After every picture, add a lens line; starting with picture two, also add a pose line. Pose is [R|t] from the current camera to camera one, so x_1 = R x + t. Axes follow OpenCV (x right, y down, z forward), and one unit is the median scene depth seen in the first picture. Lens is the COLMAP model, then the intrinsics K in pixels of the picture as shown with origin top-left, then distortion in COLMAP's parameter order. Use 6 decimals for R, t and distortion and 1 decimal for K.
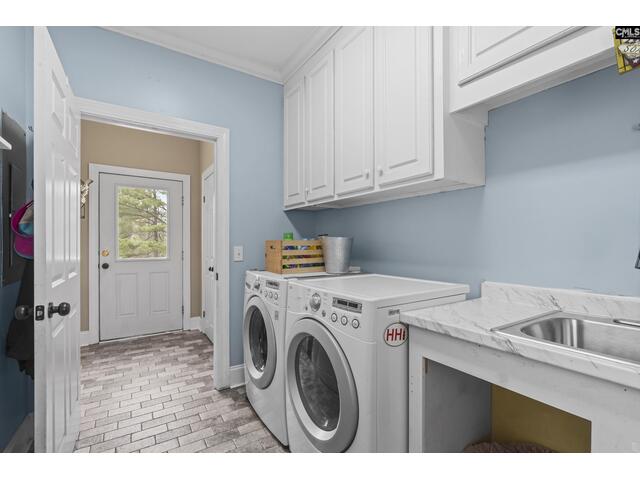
lens RADIAL K [[294.3, 0, 322.5], [0, 294.3, 238.7], [0, 0, 1]] dist [-0.000284, -0.000005]
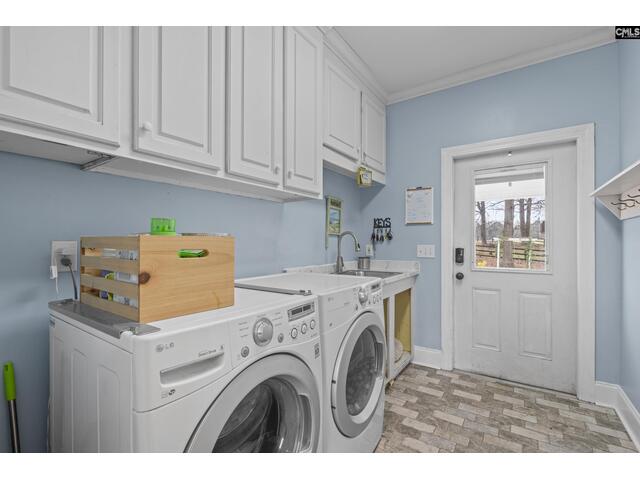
lens RADIAL K [[294.3, 0, 322.5], [0, 294.3, 238.7], [0, 0, 1]] dist [-0.000284, -0.000005]
pose [[-0.381532, 0.025405, 0.924007, -0.771161], [-0.006062, 0.999532, -0.029984, 0.026843], [-0.924336, -0.017041, -0.381199, 1.259749]]
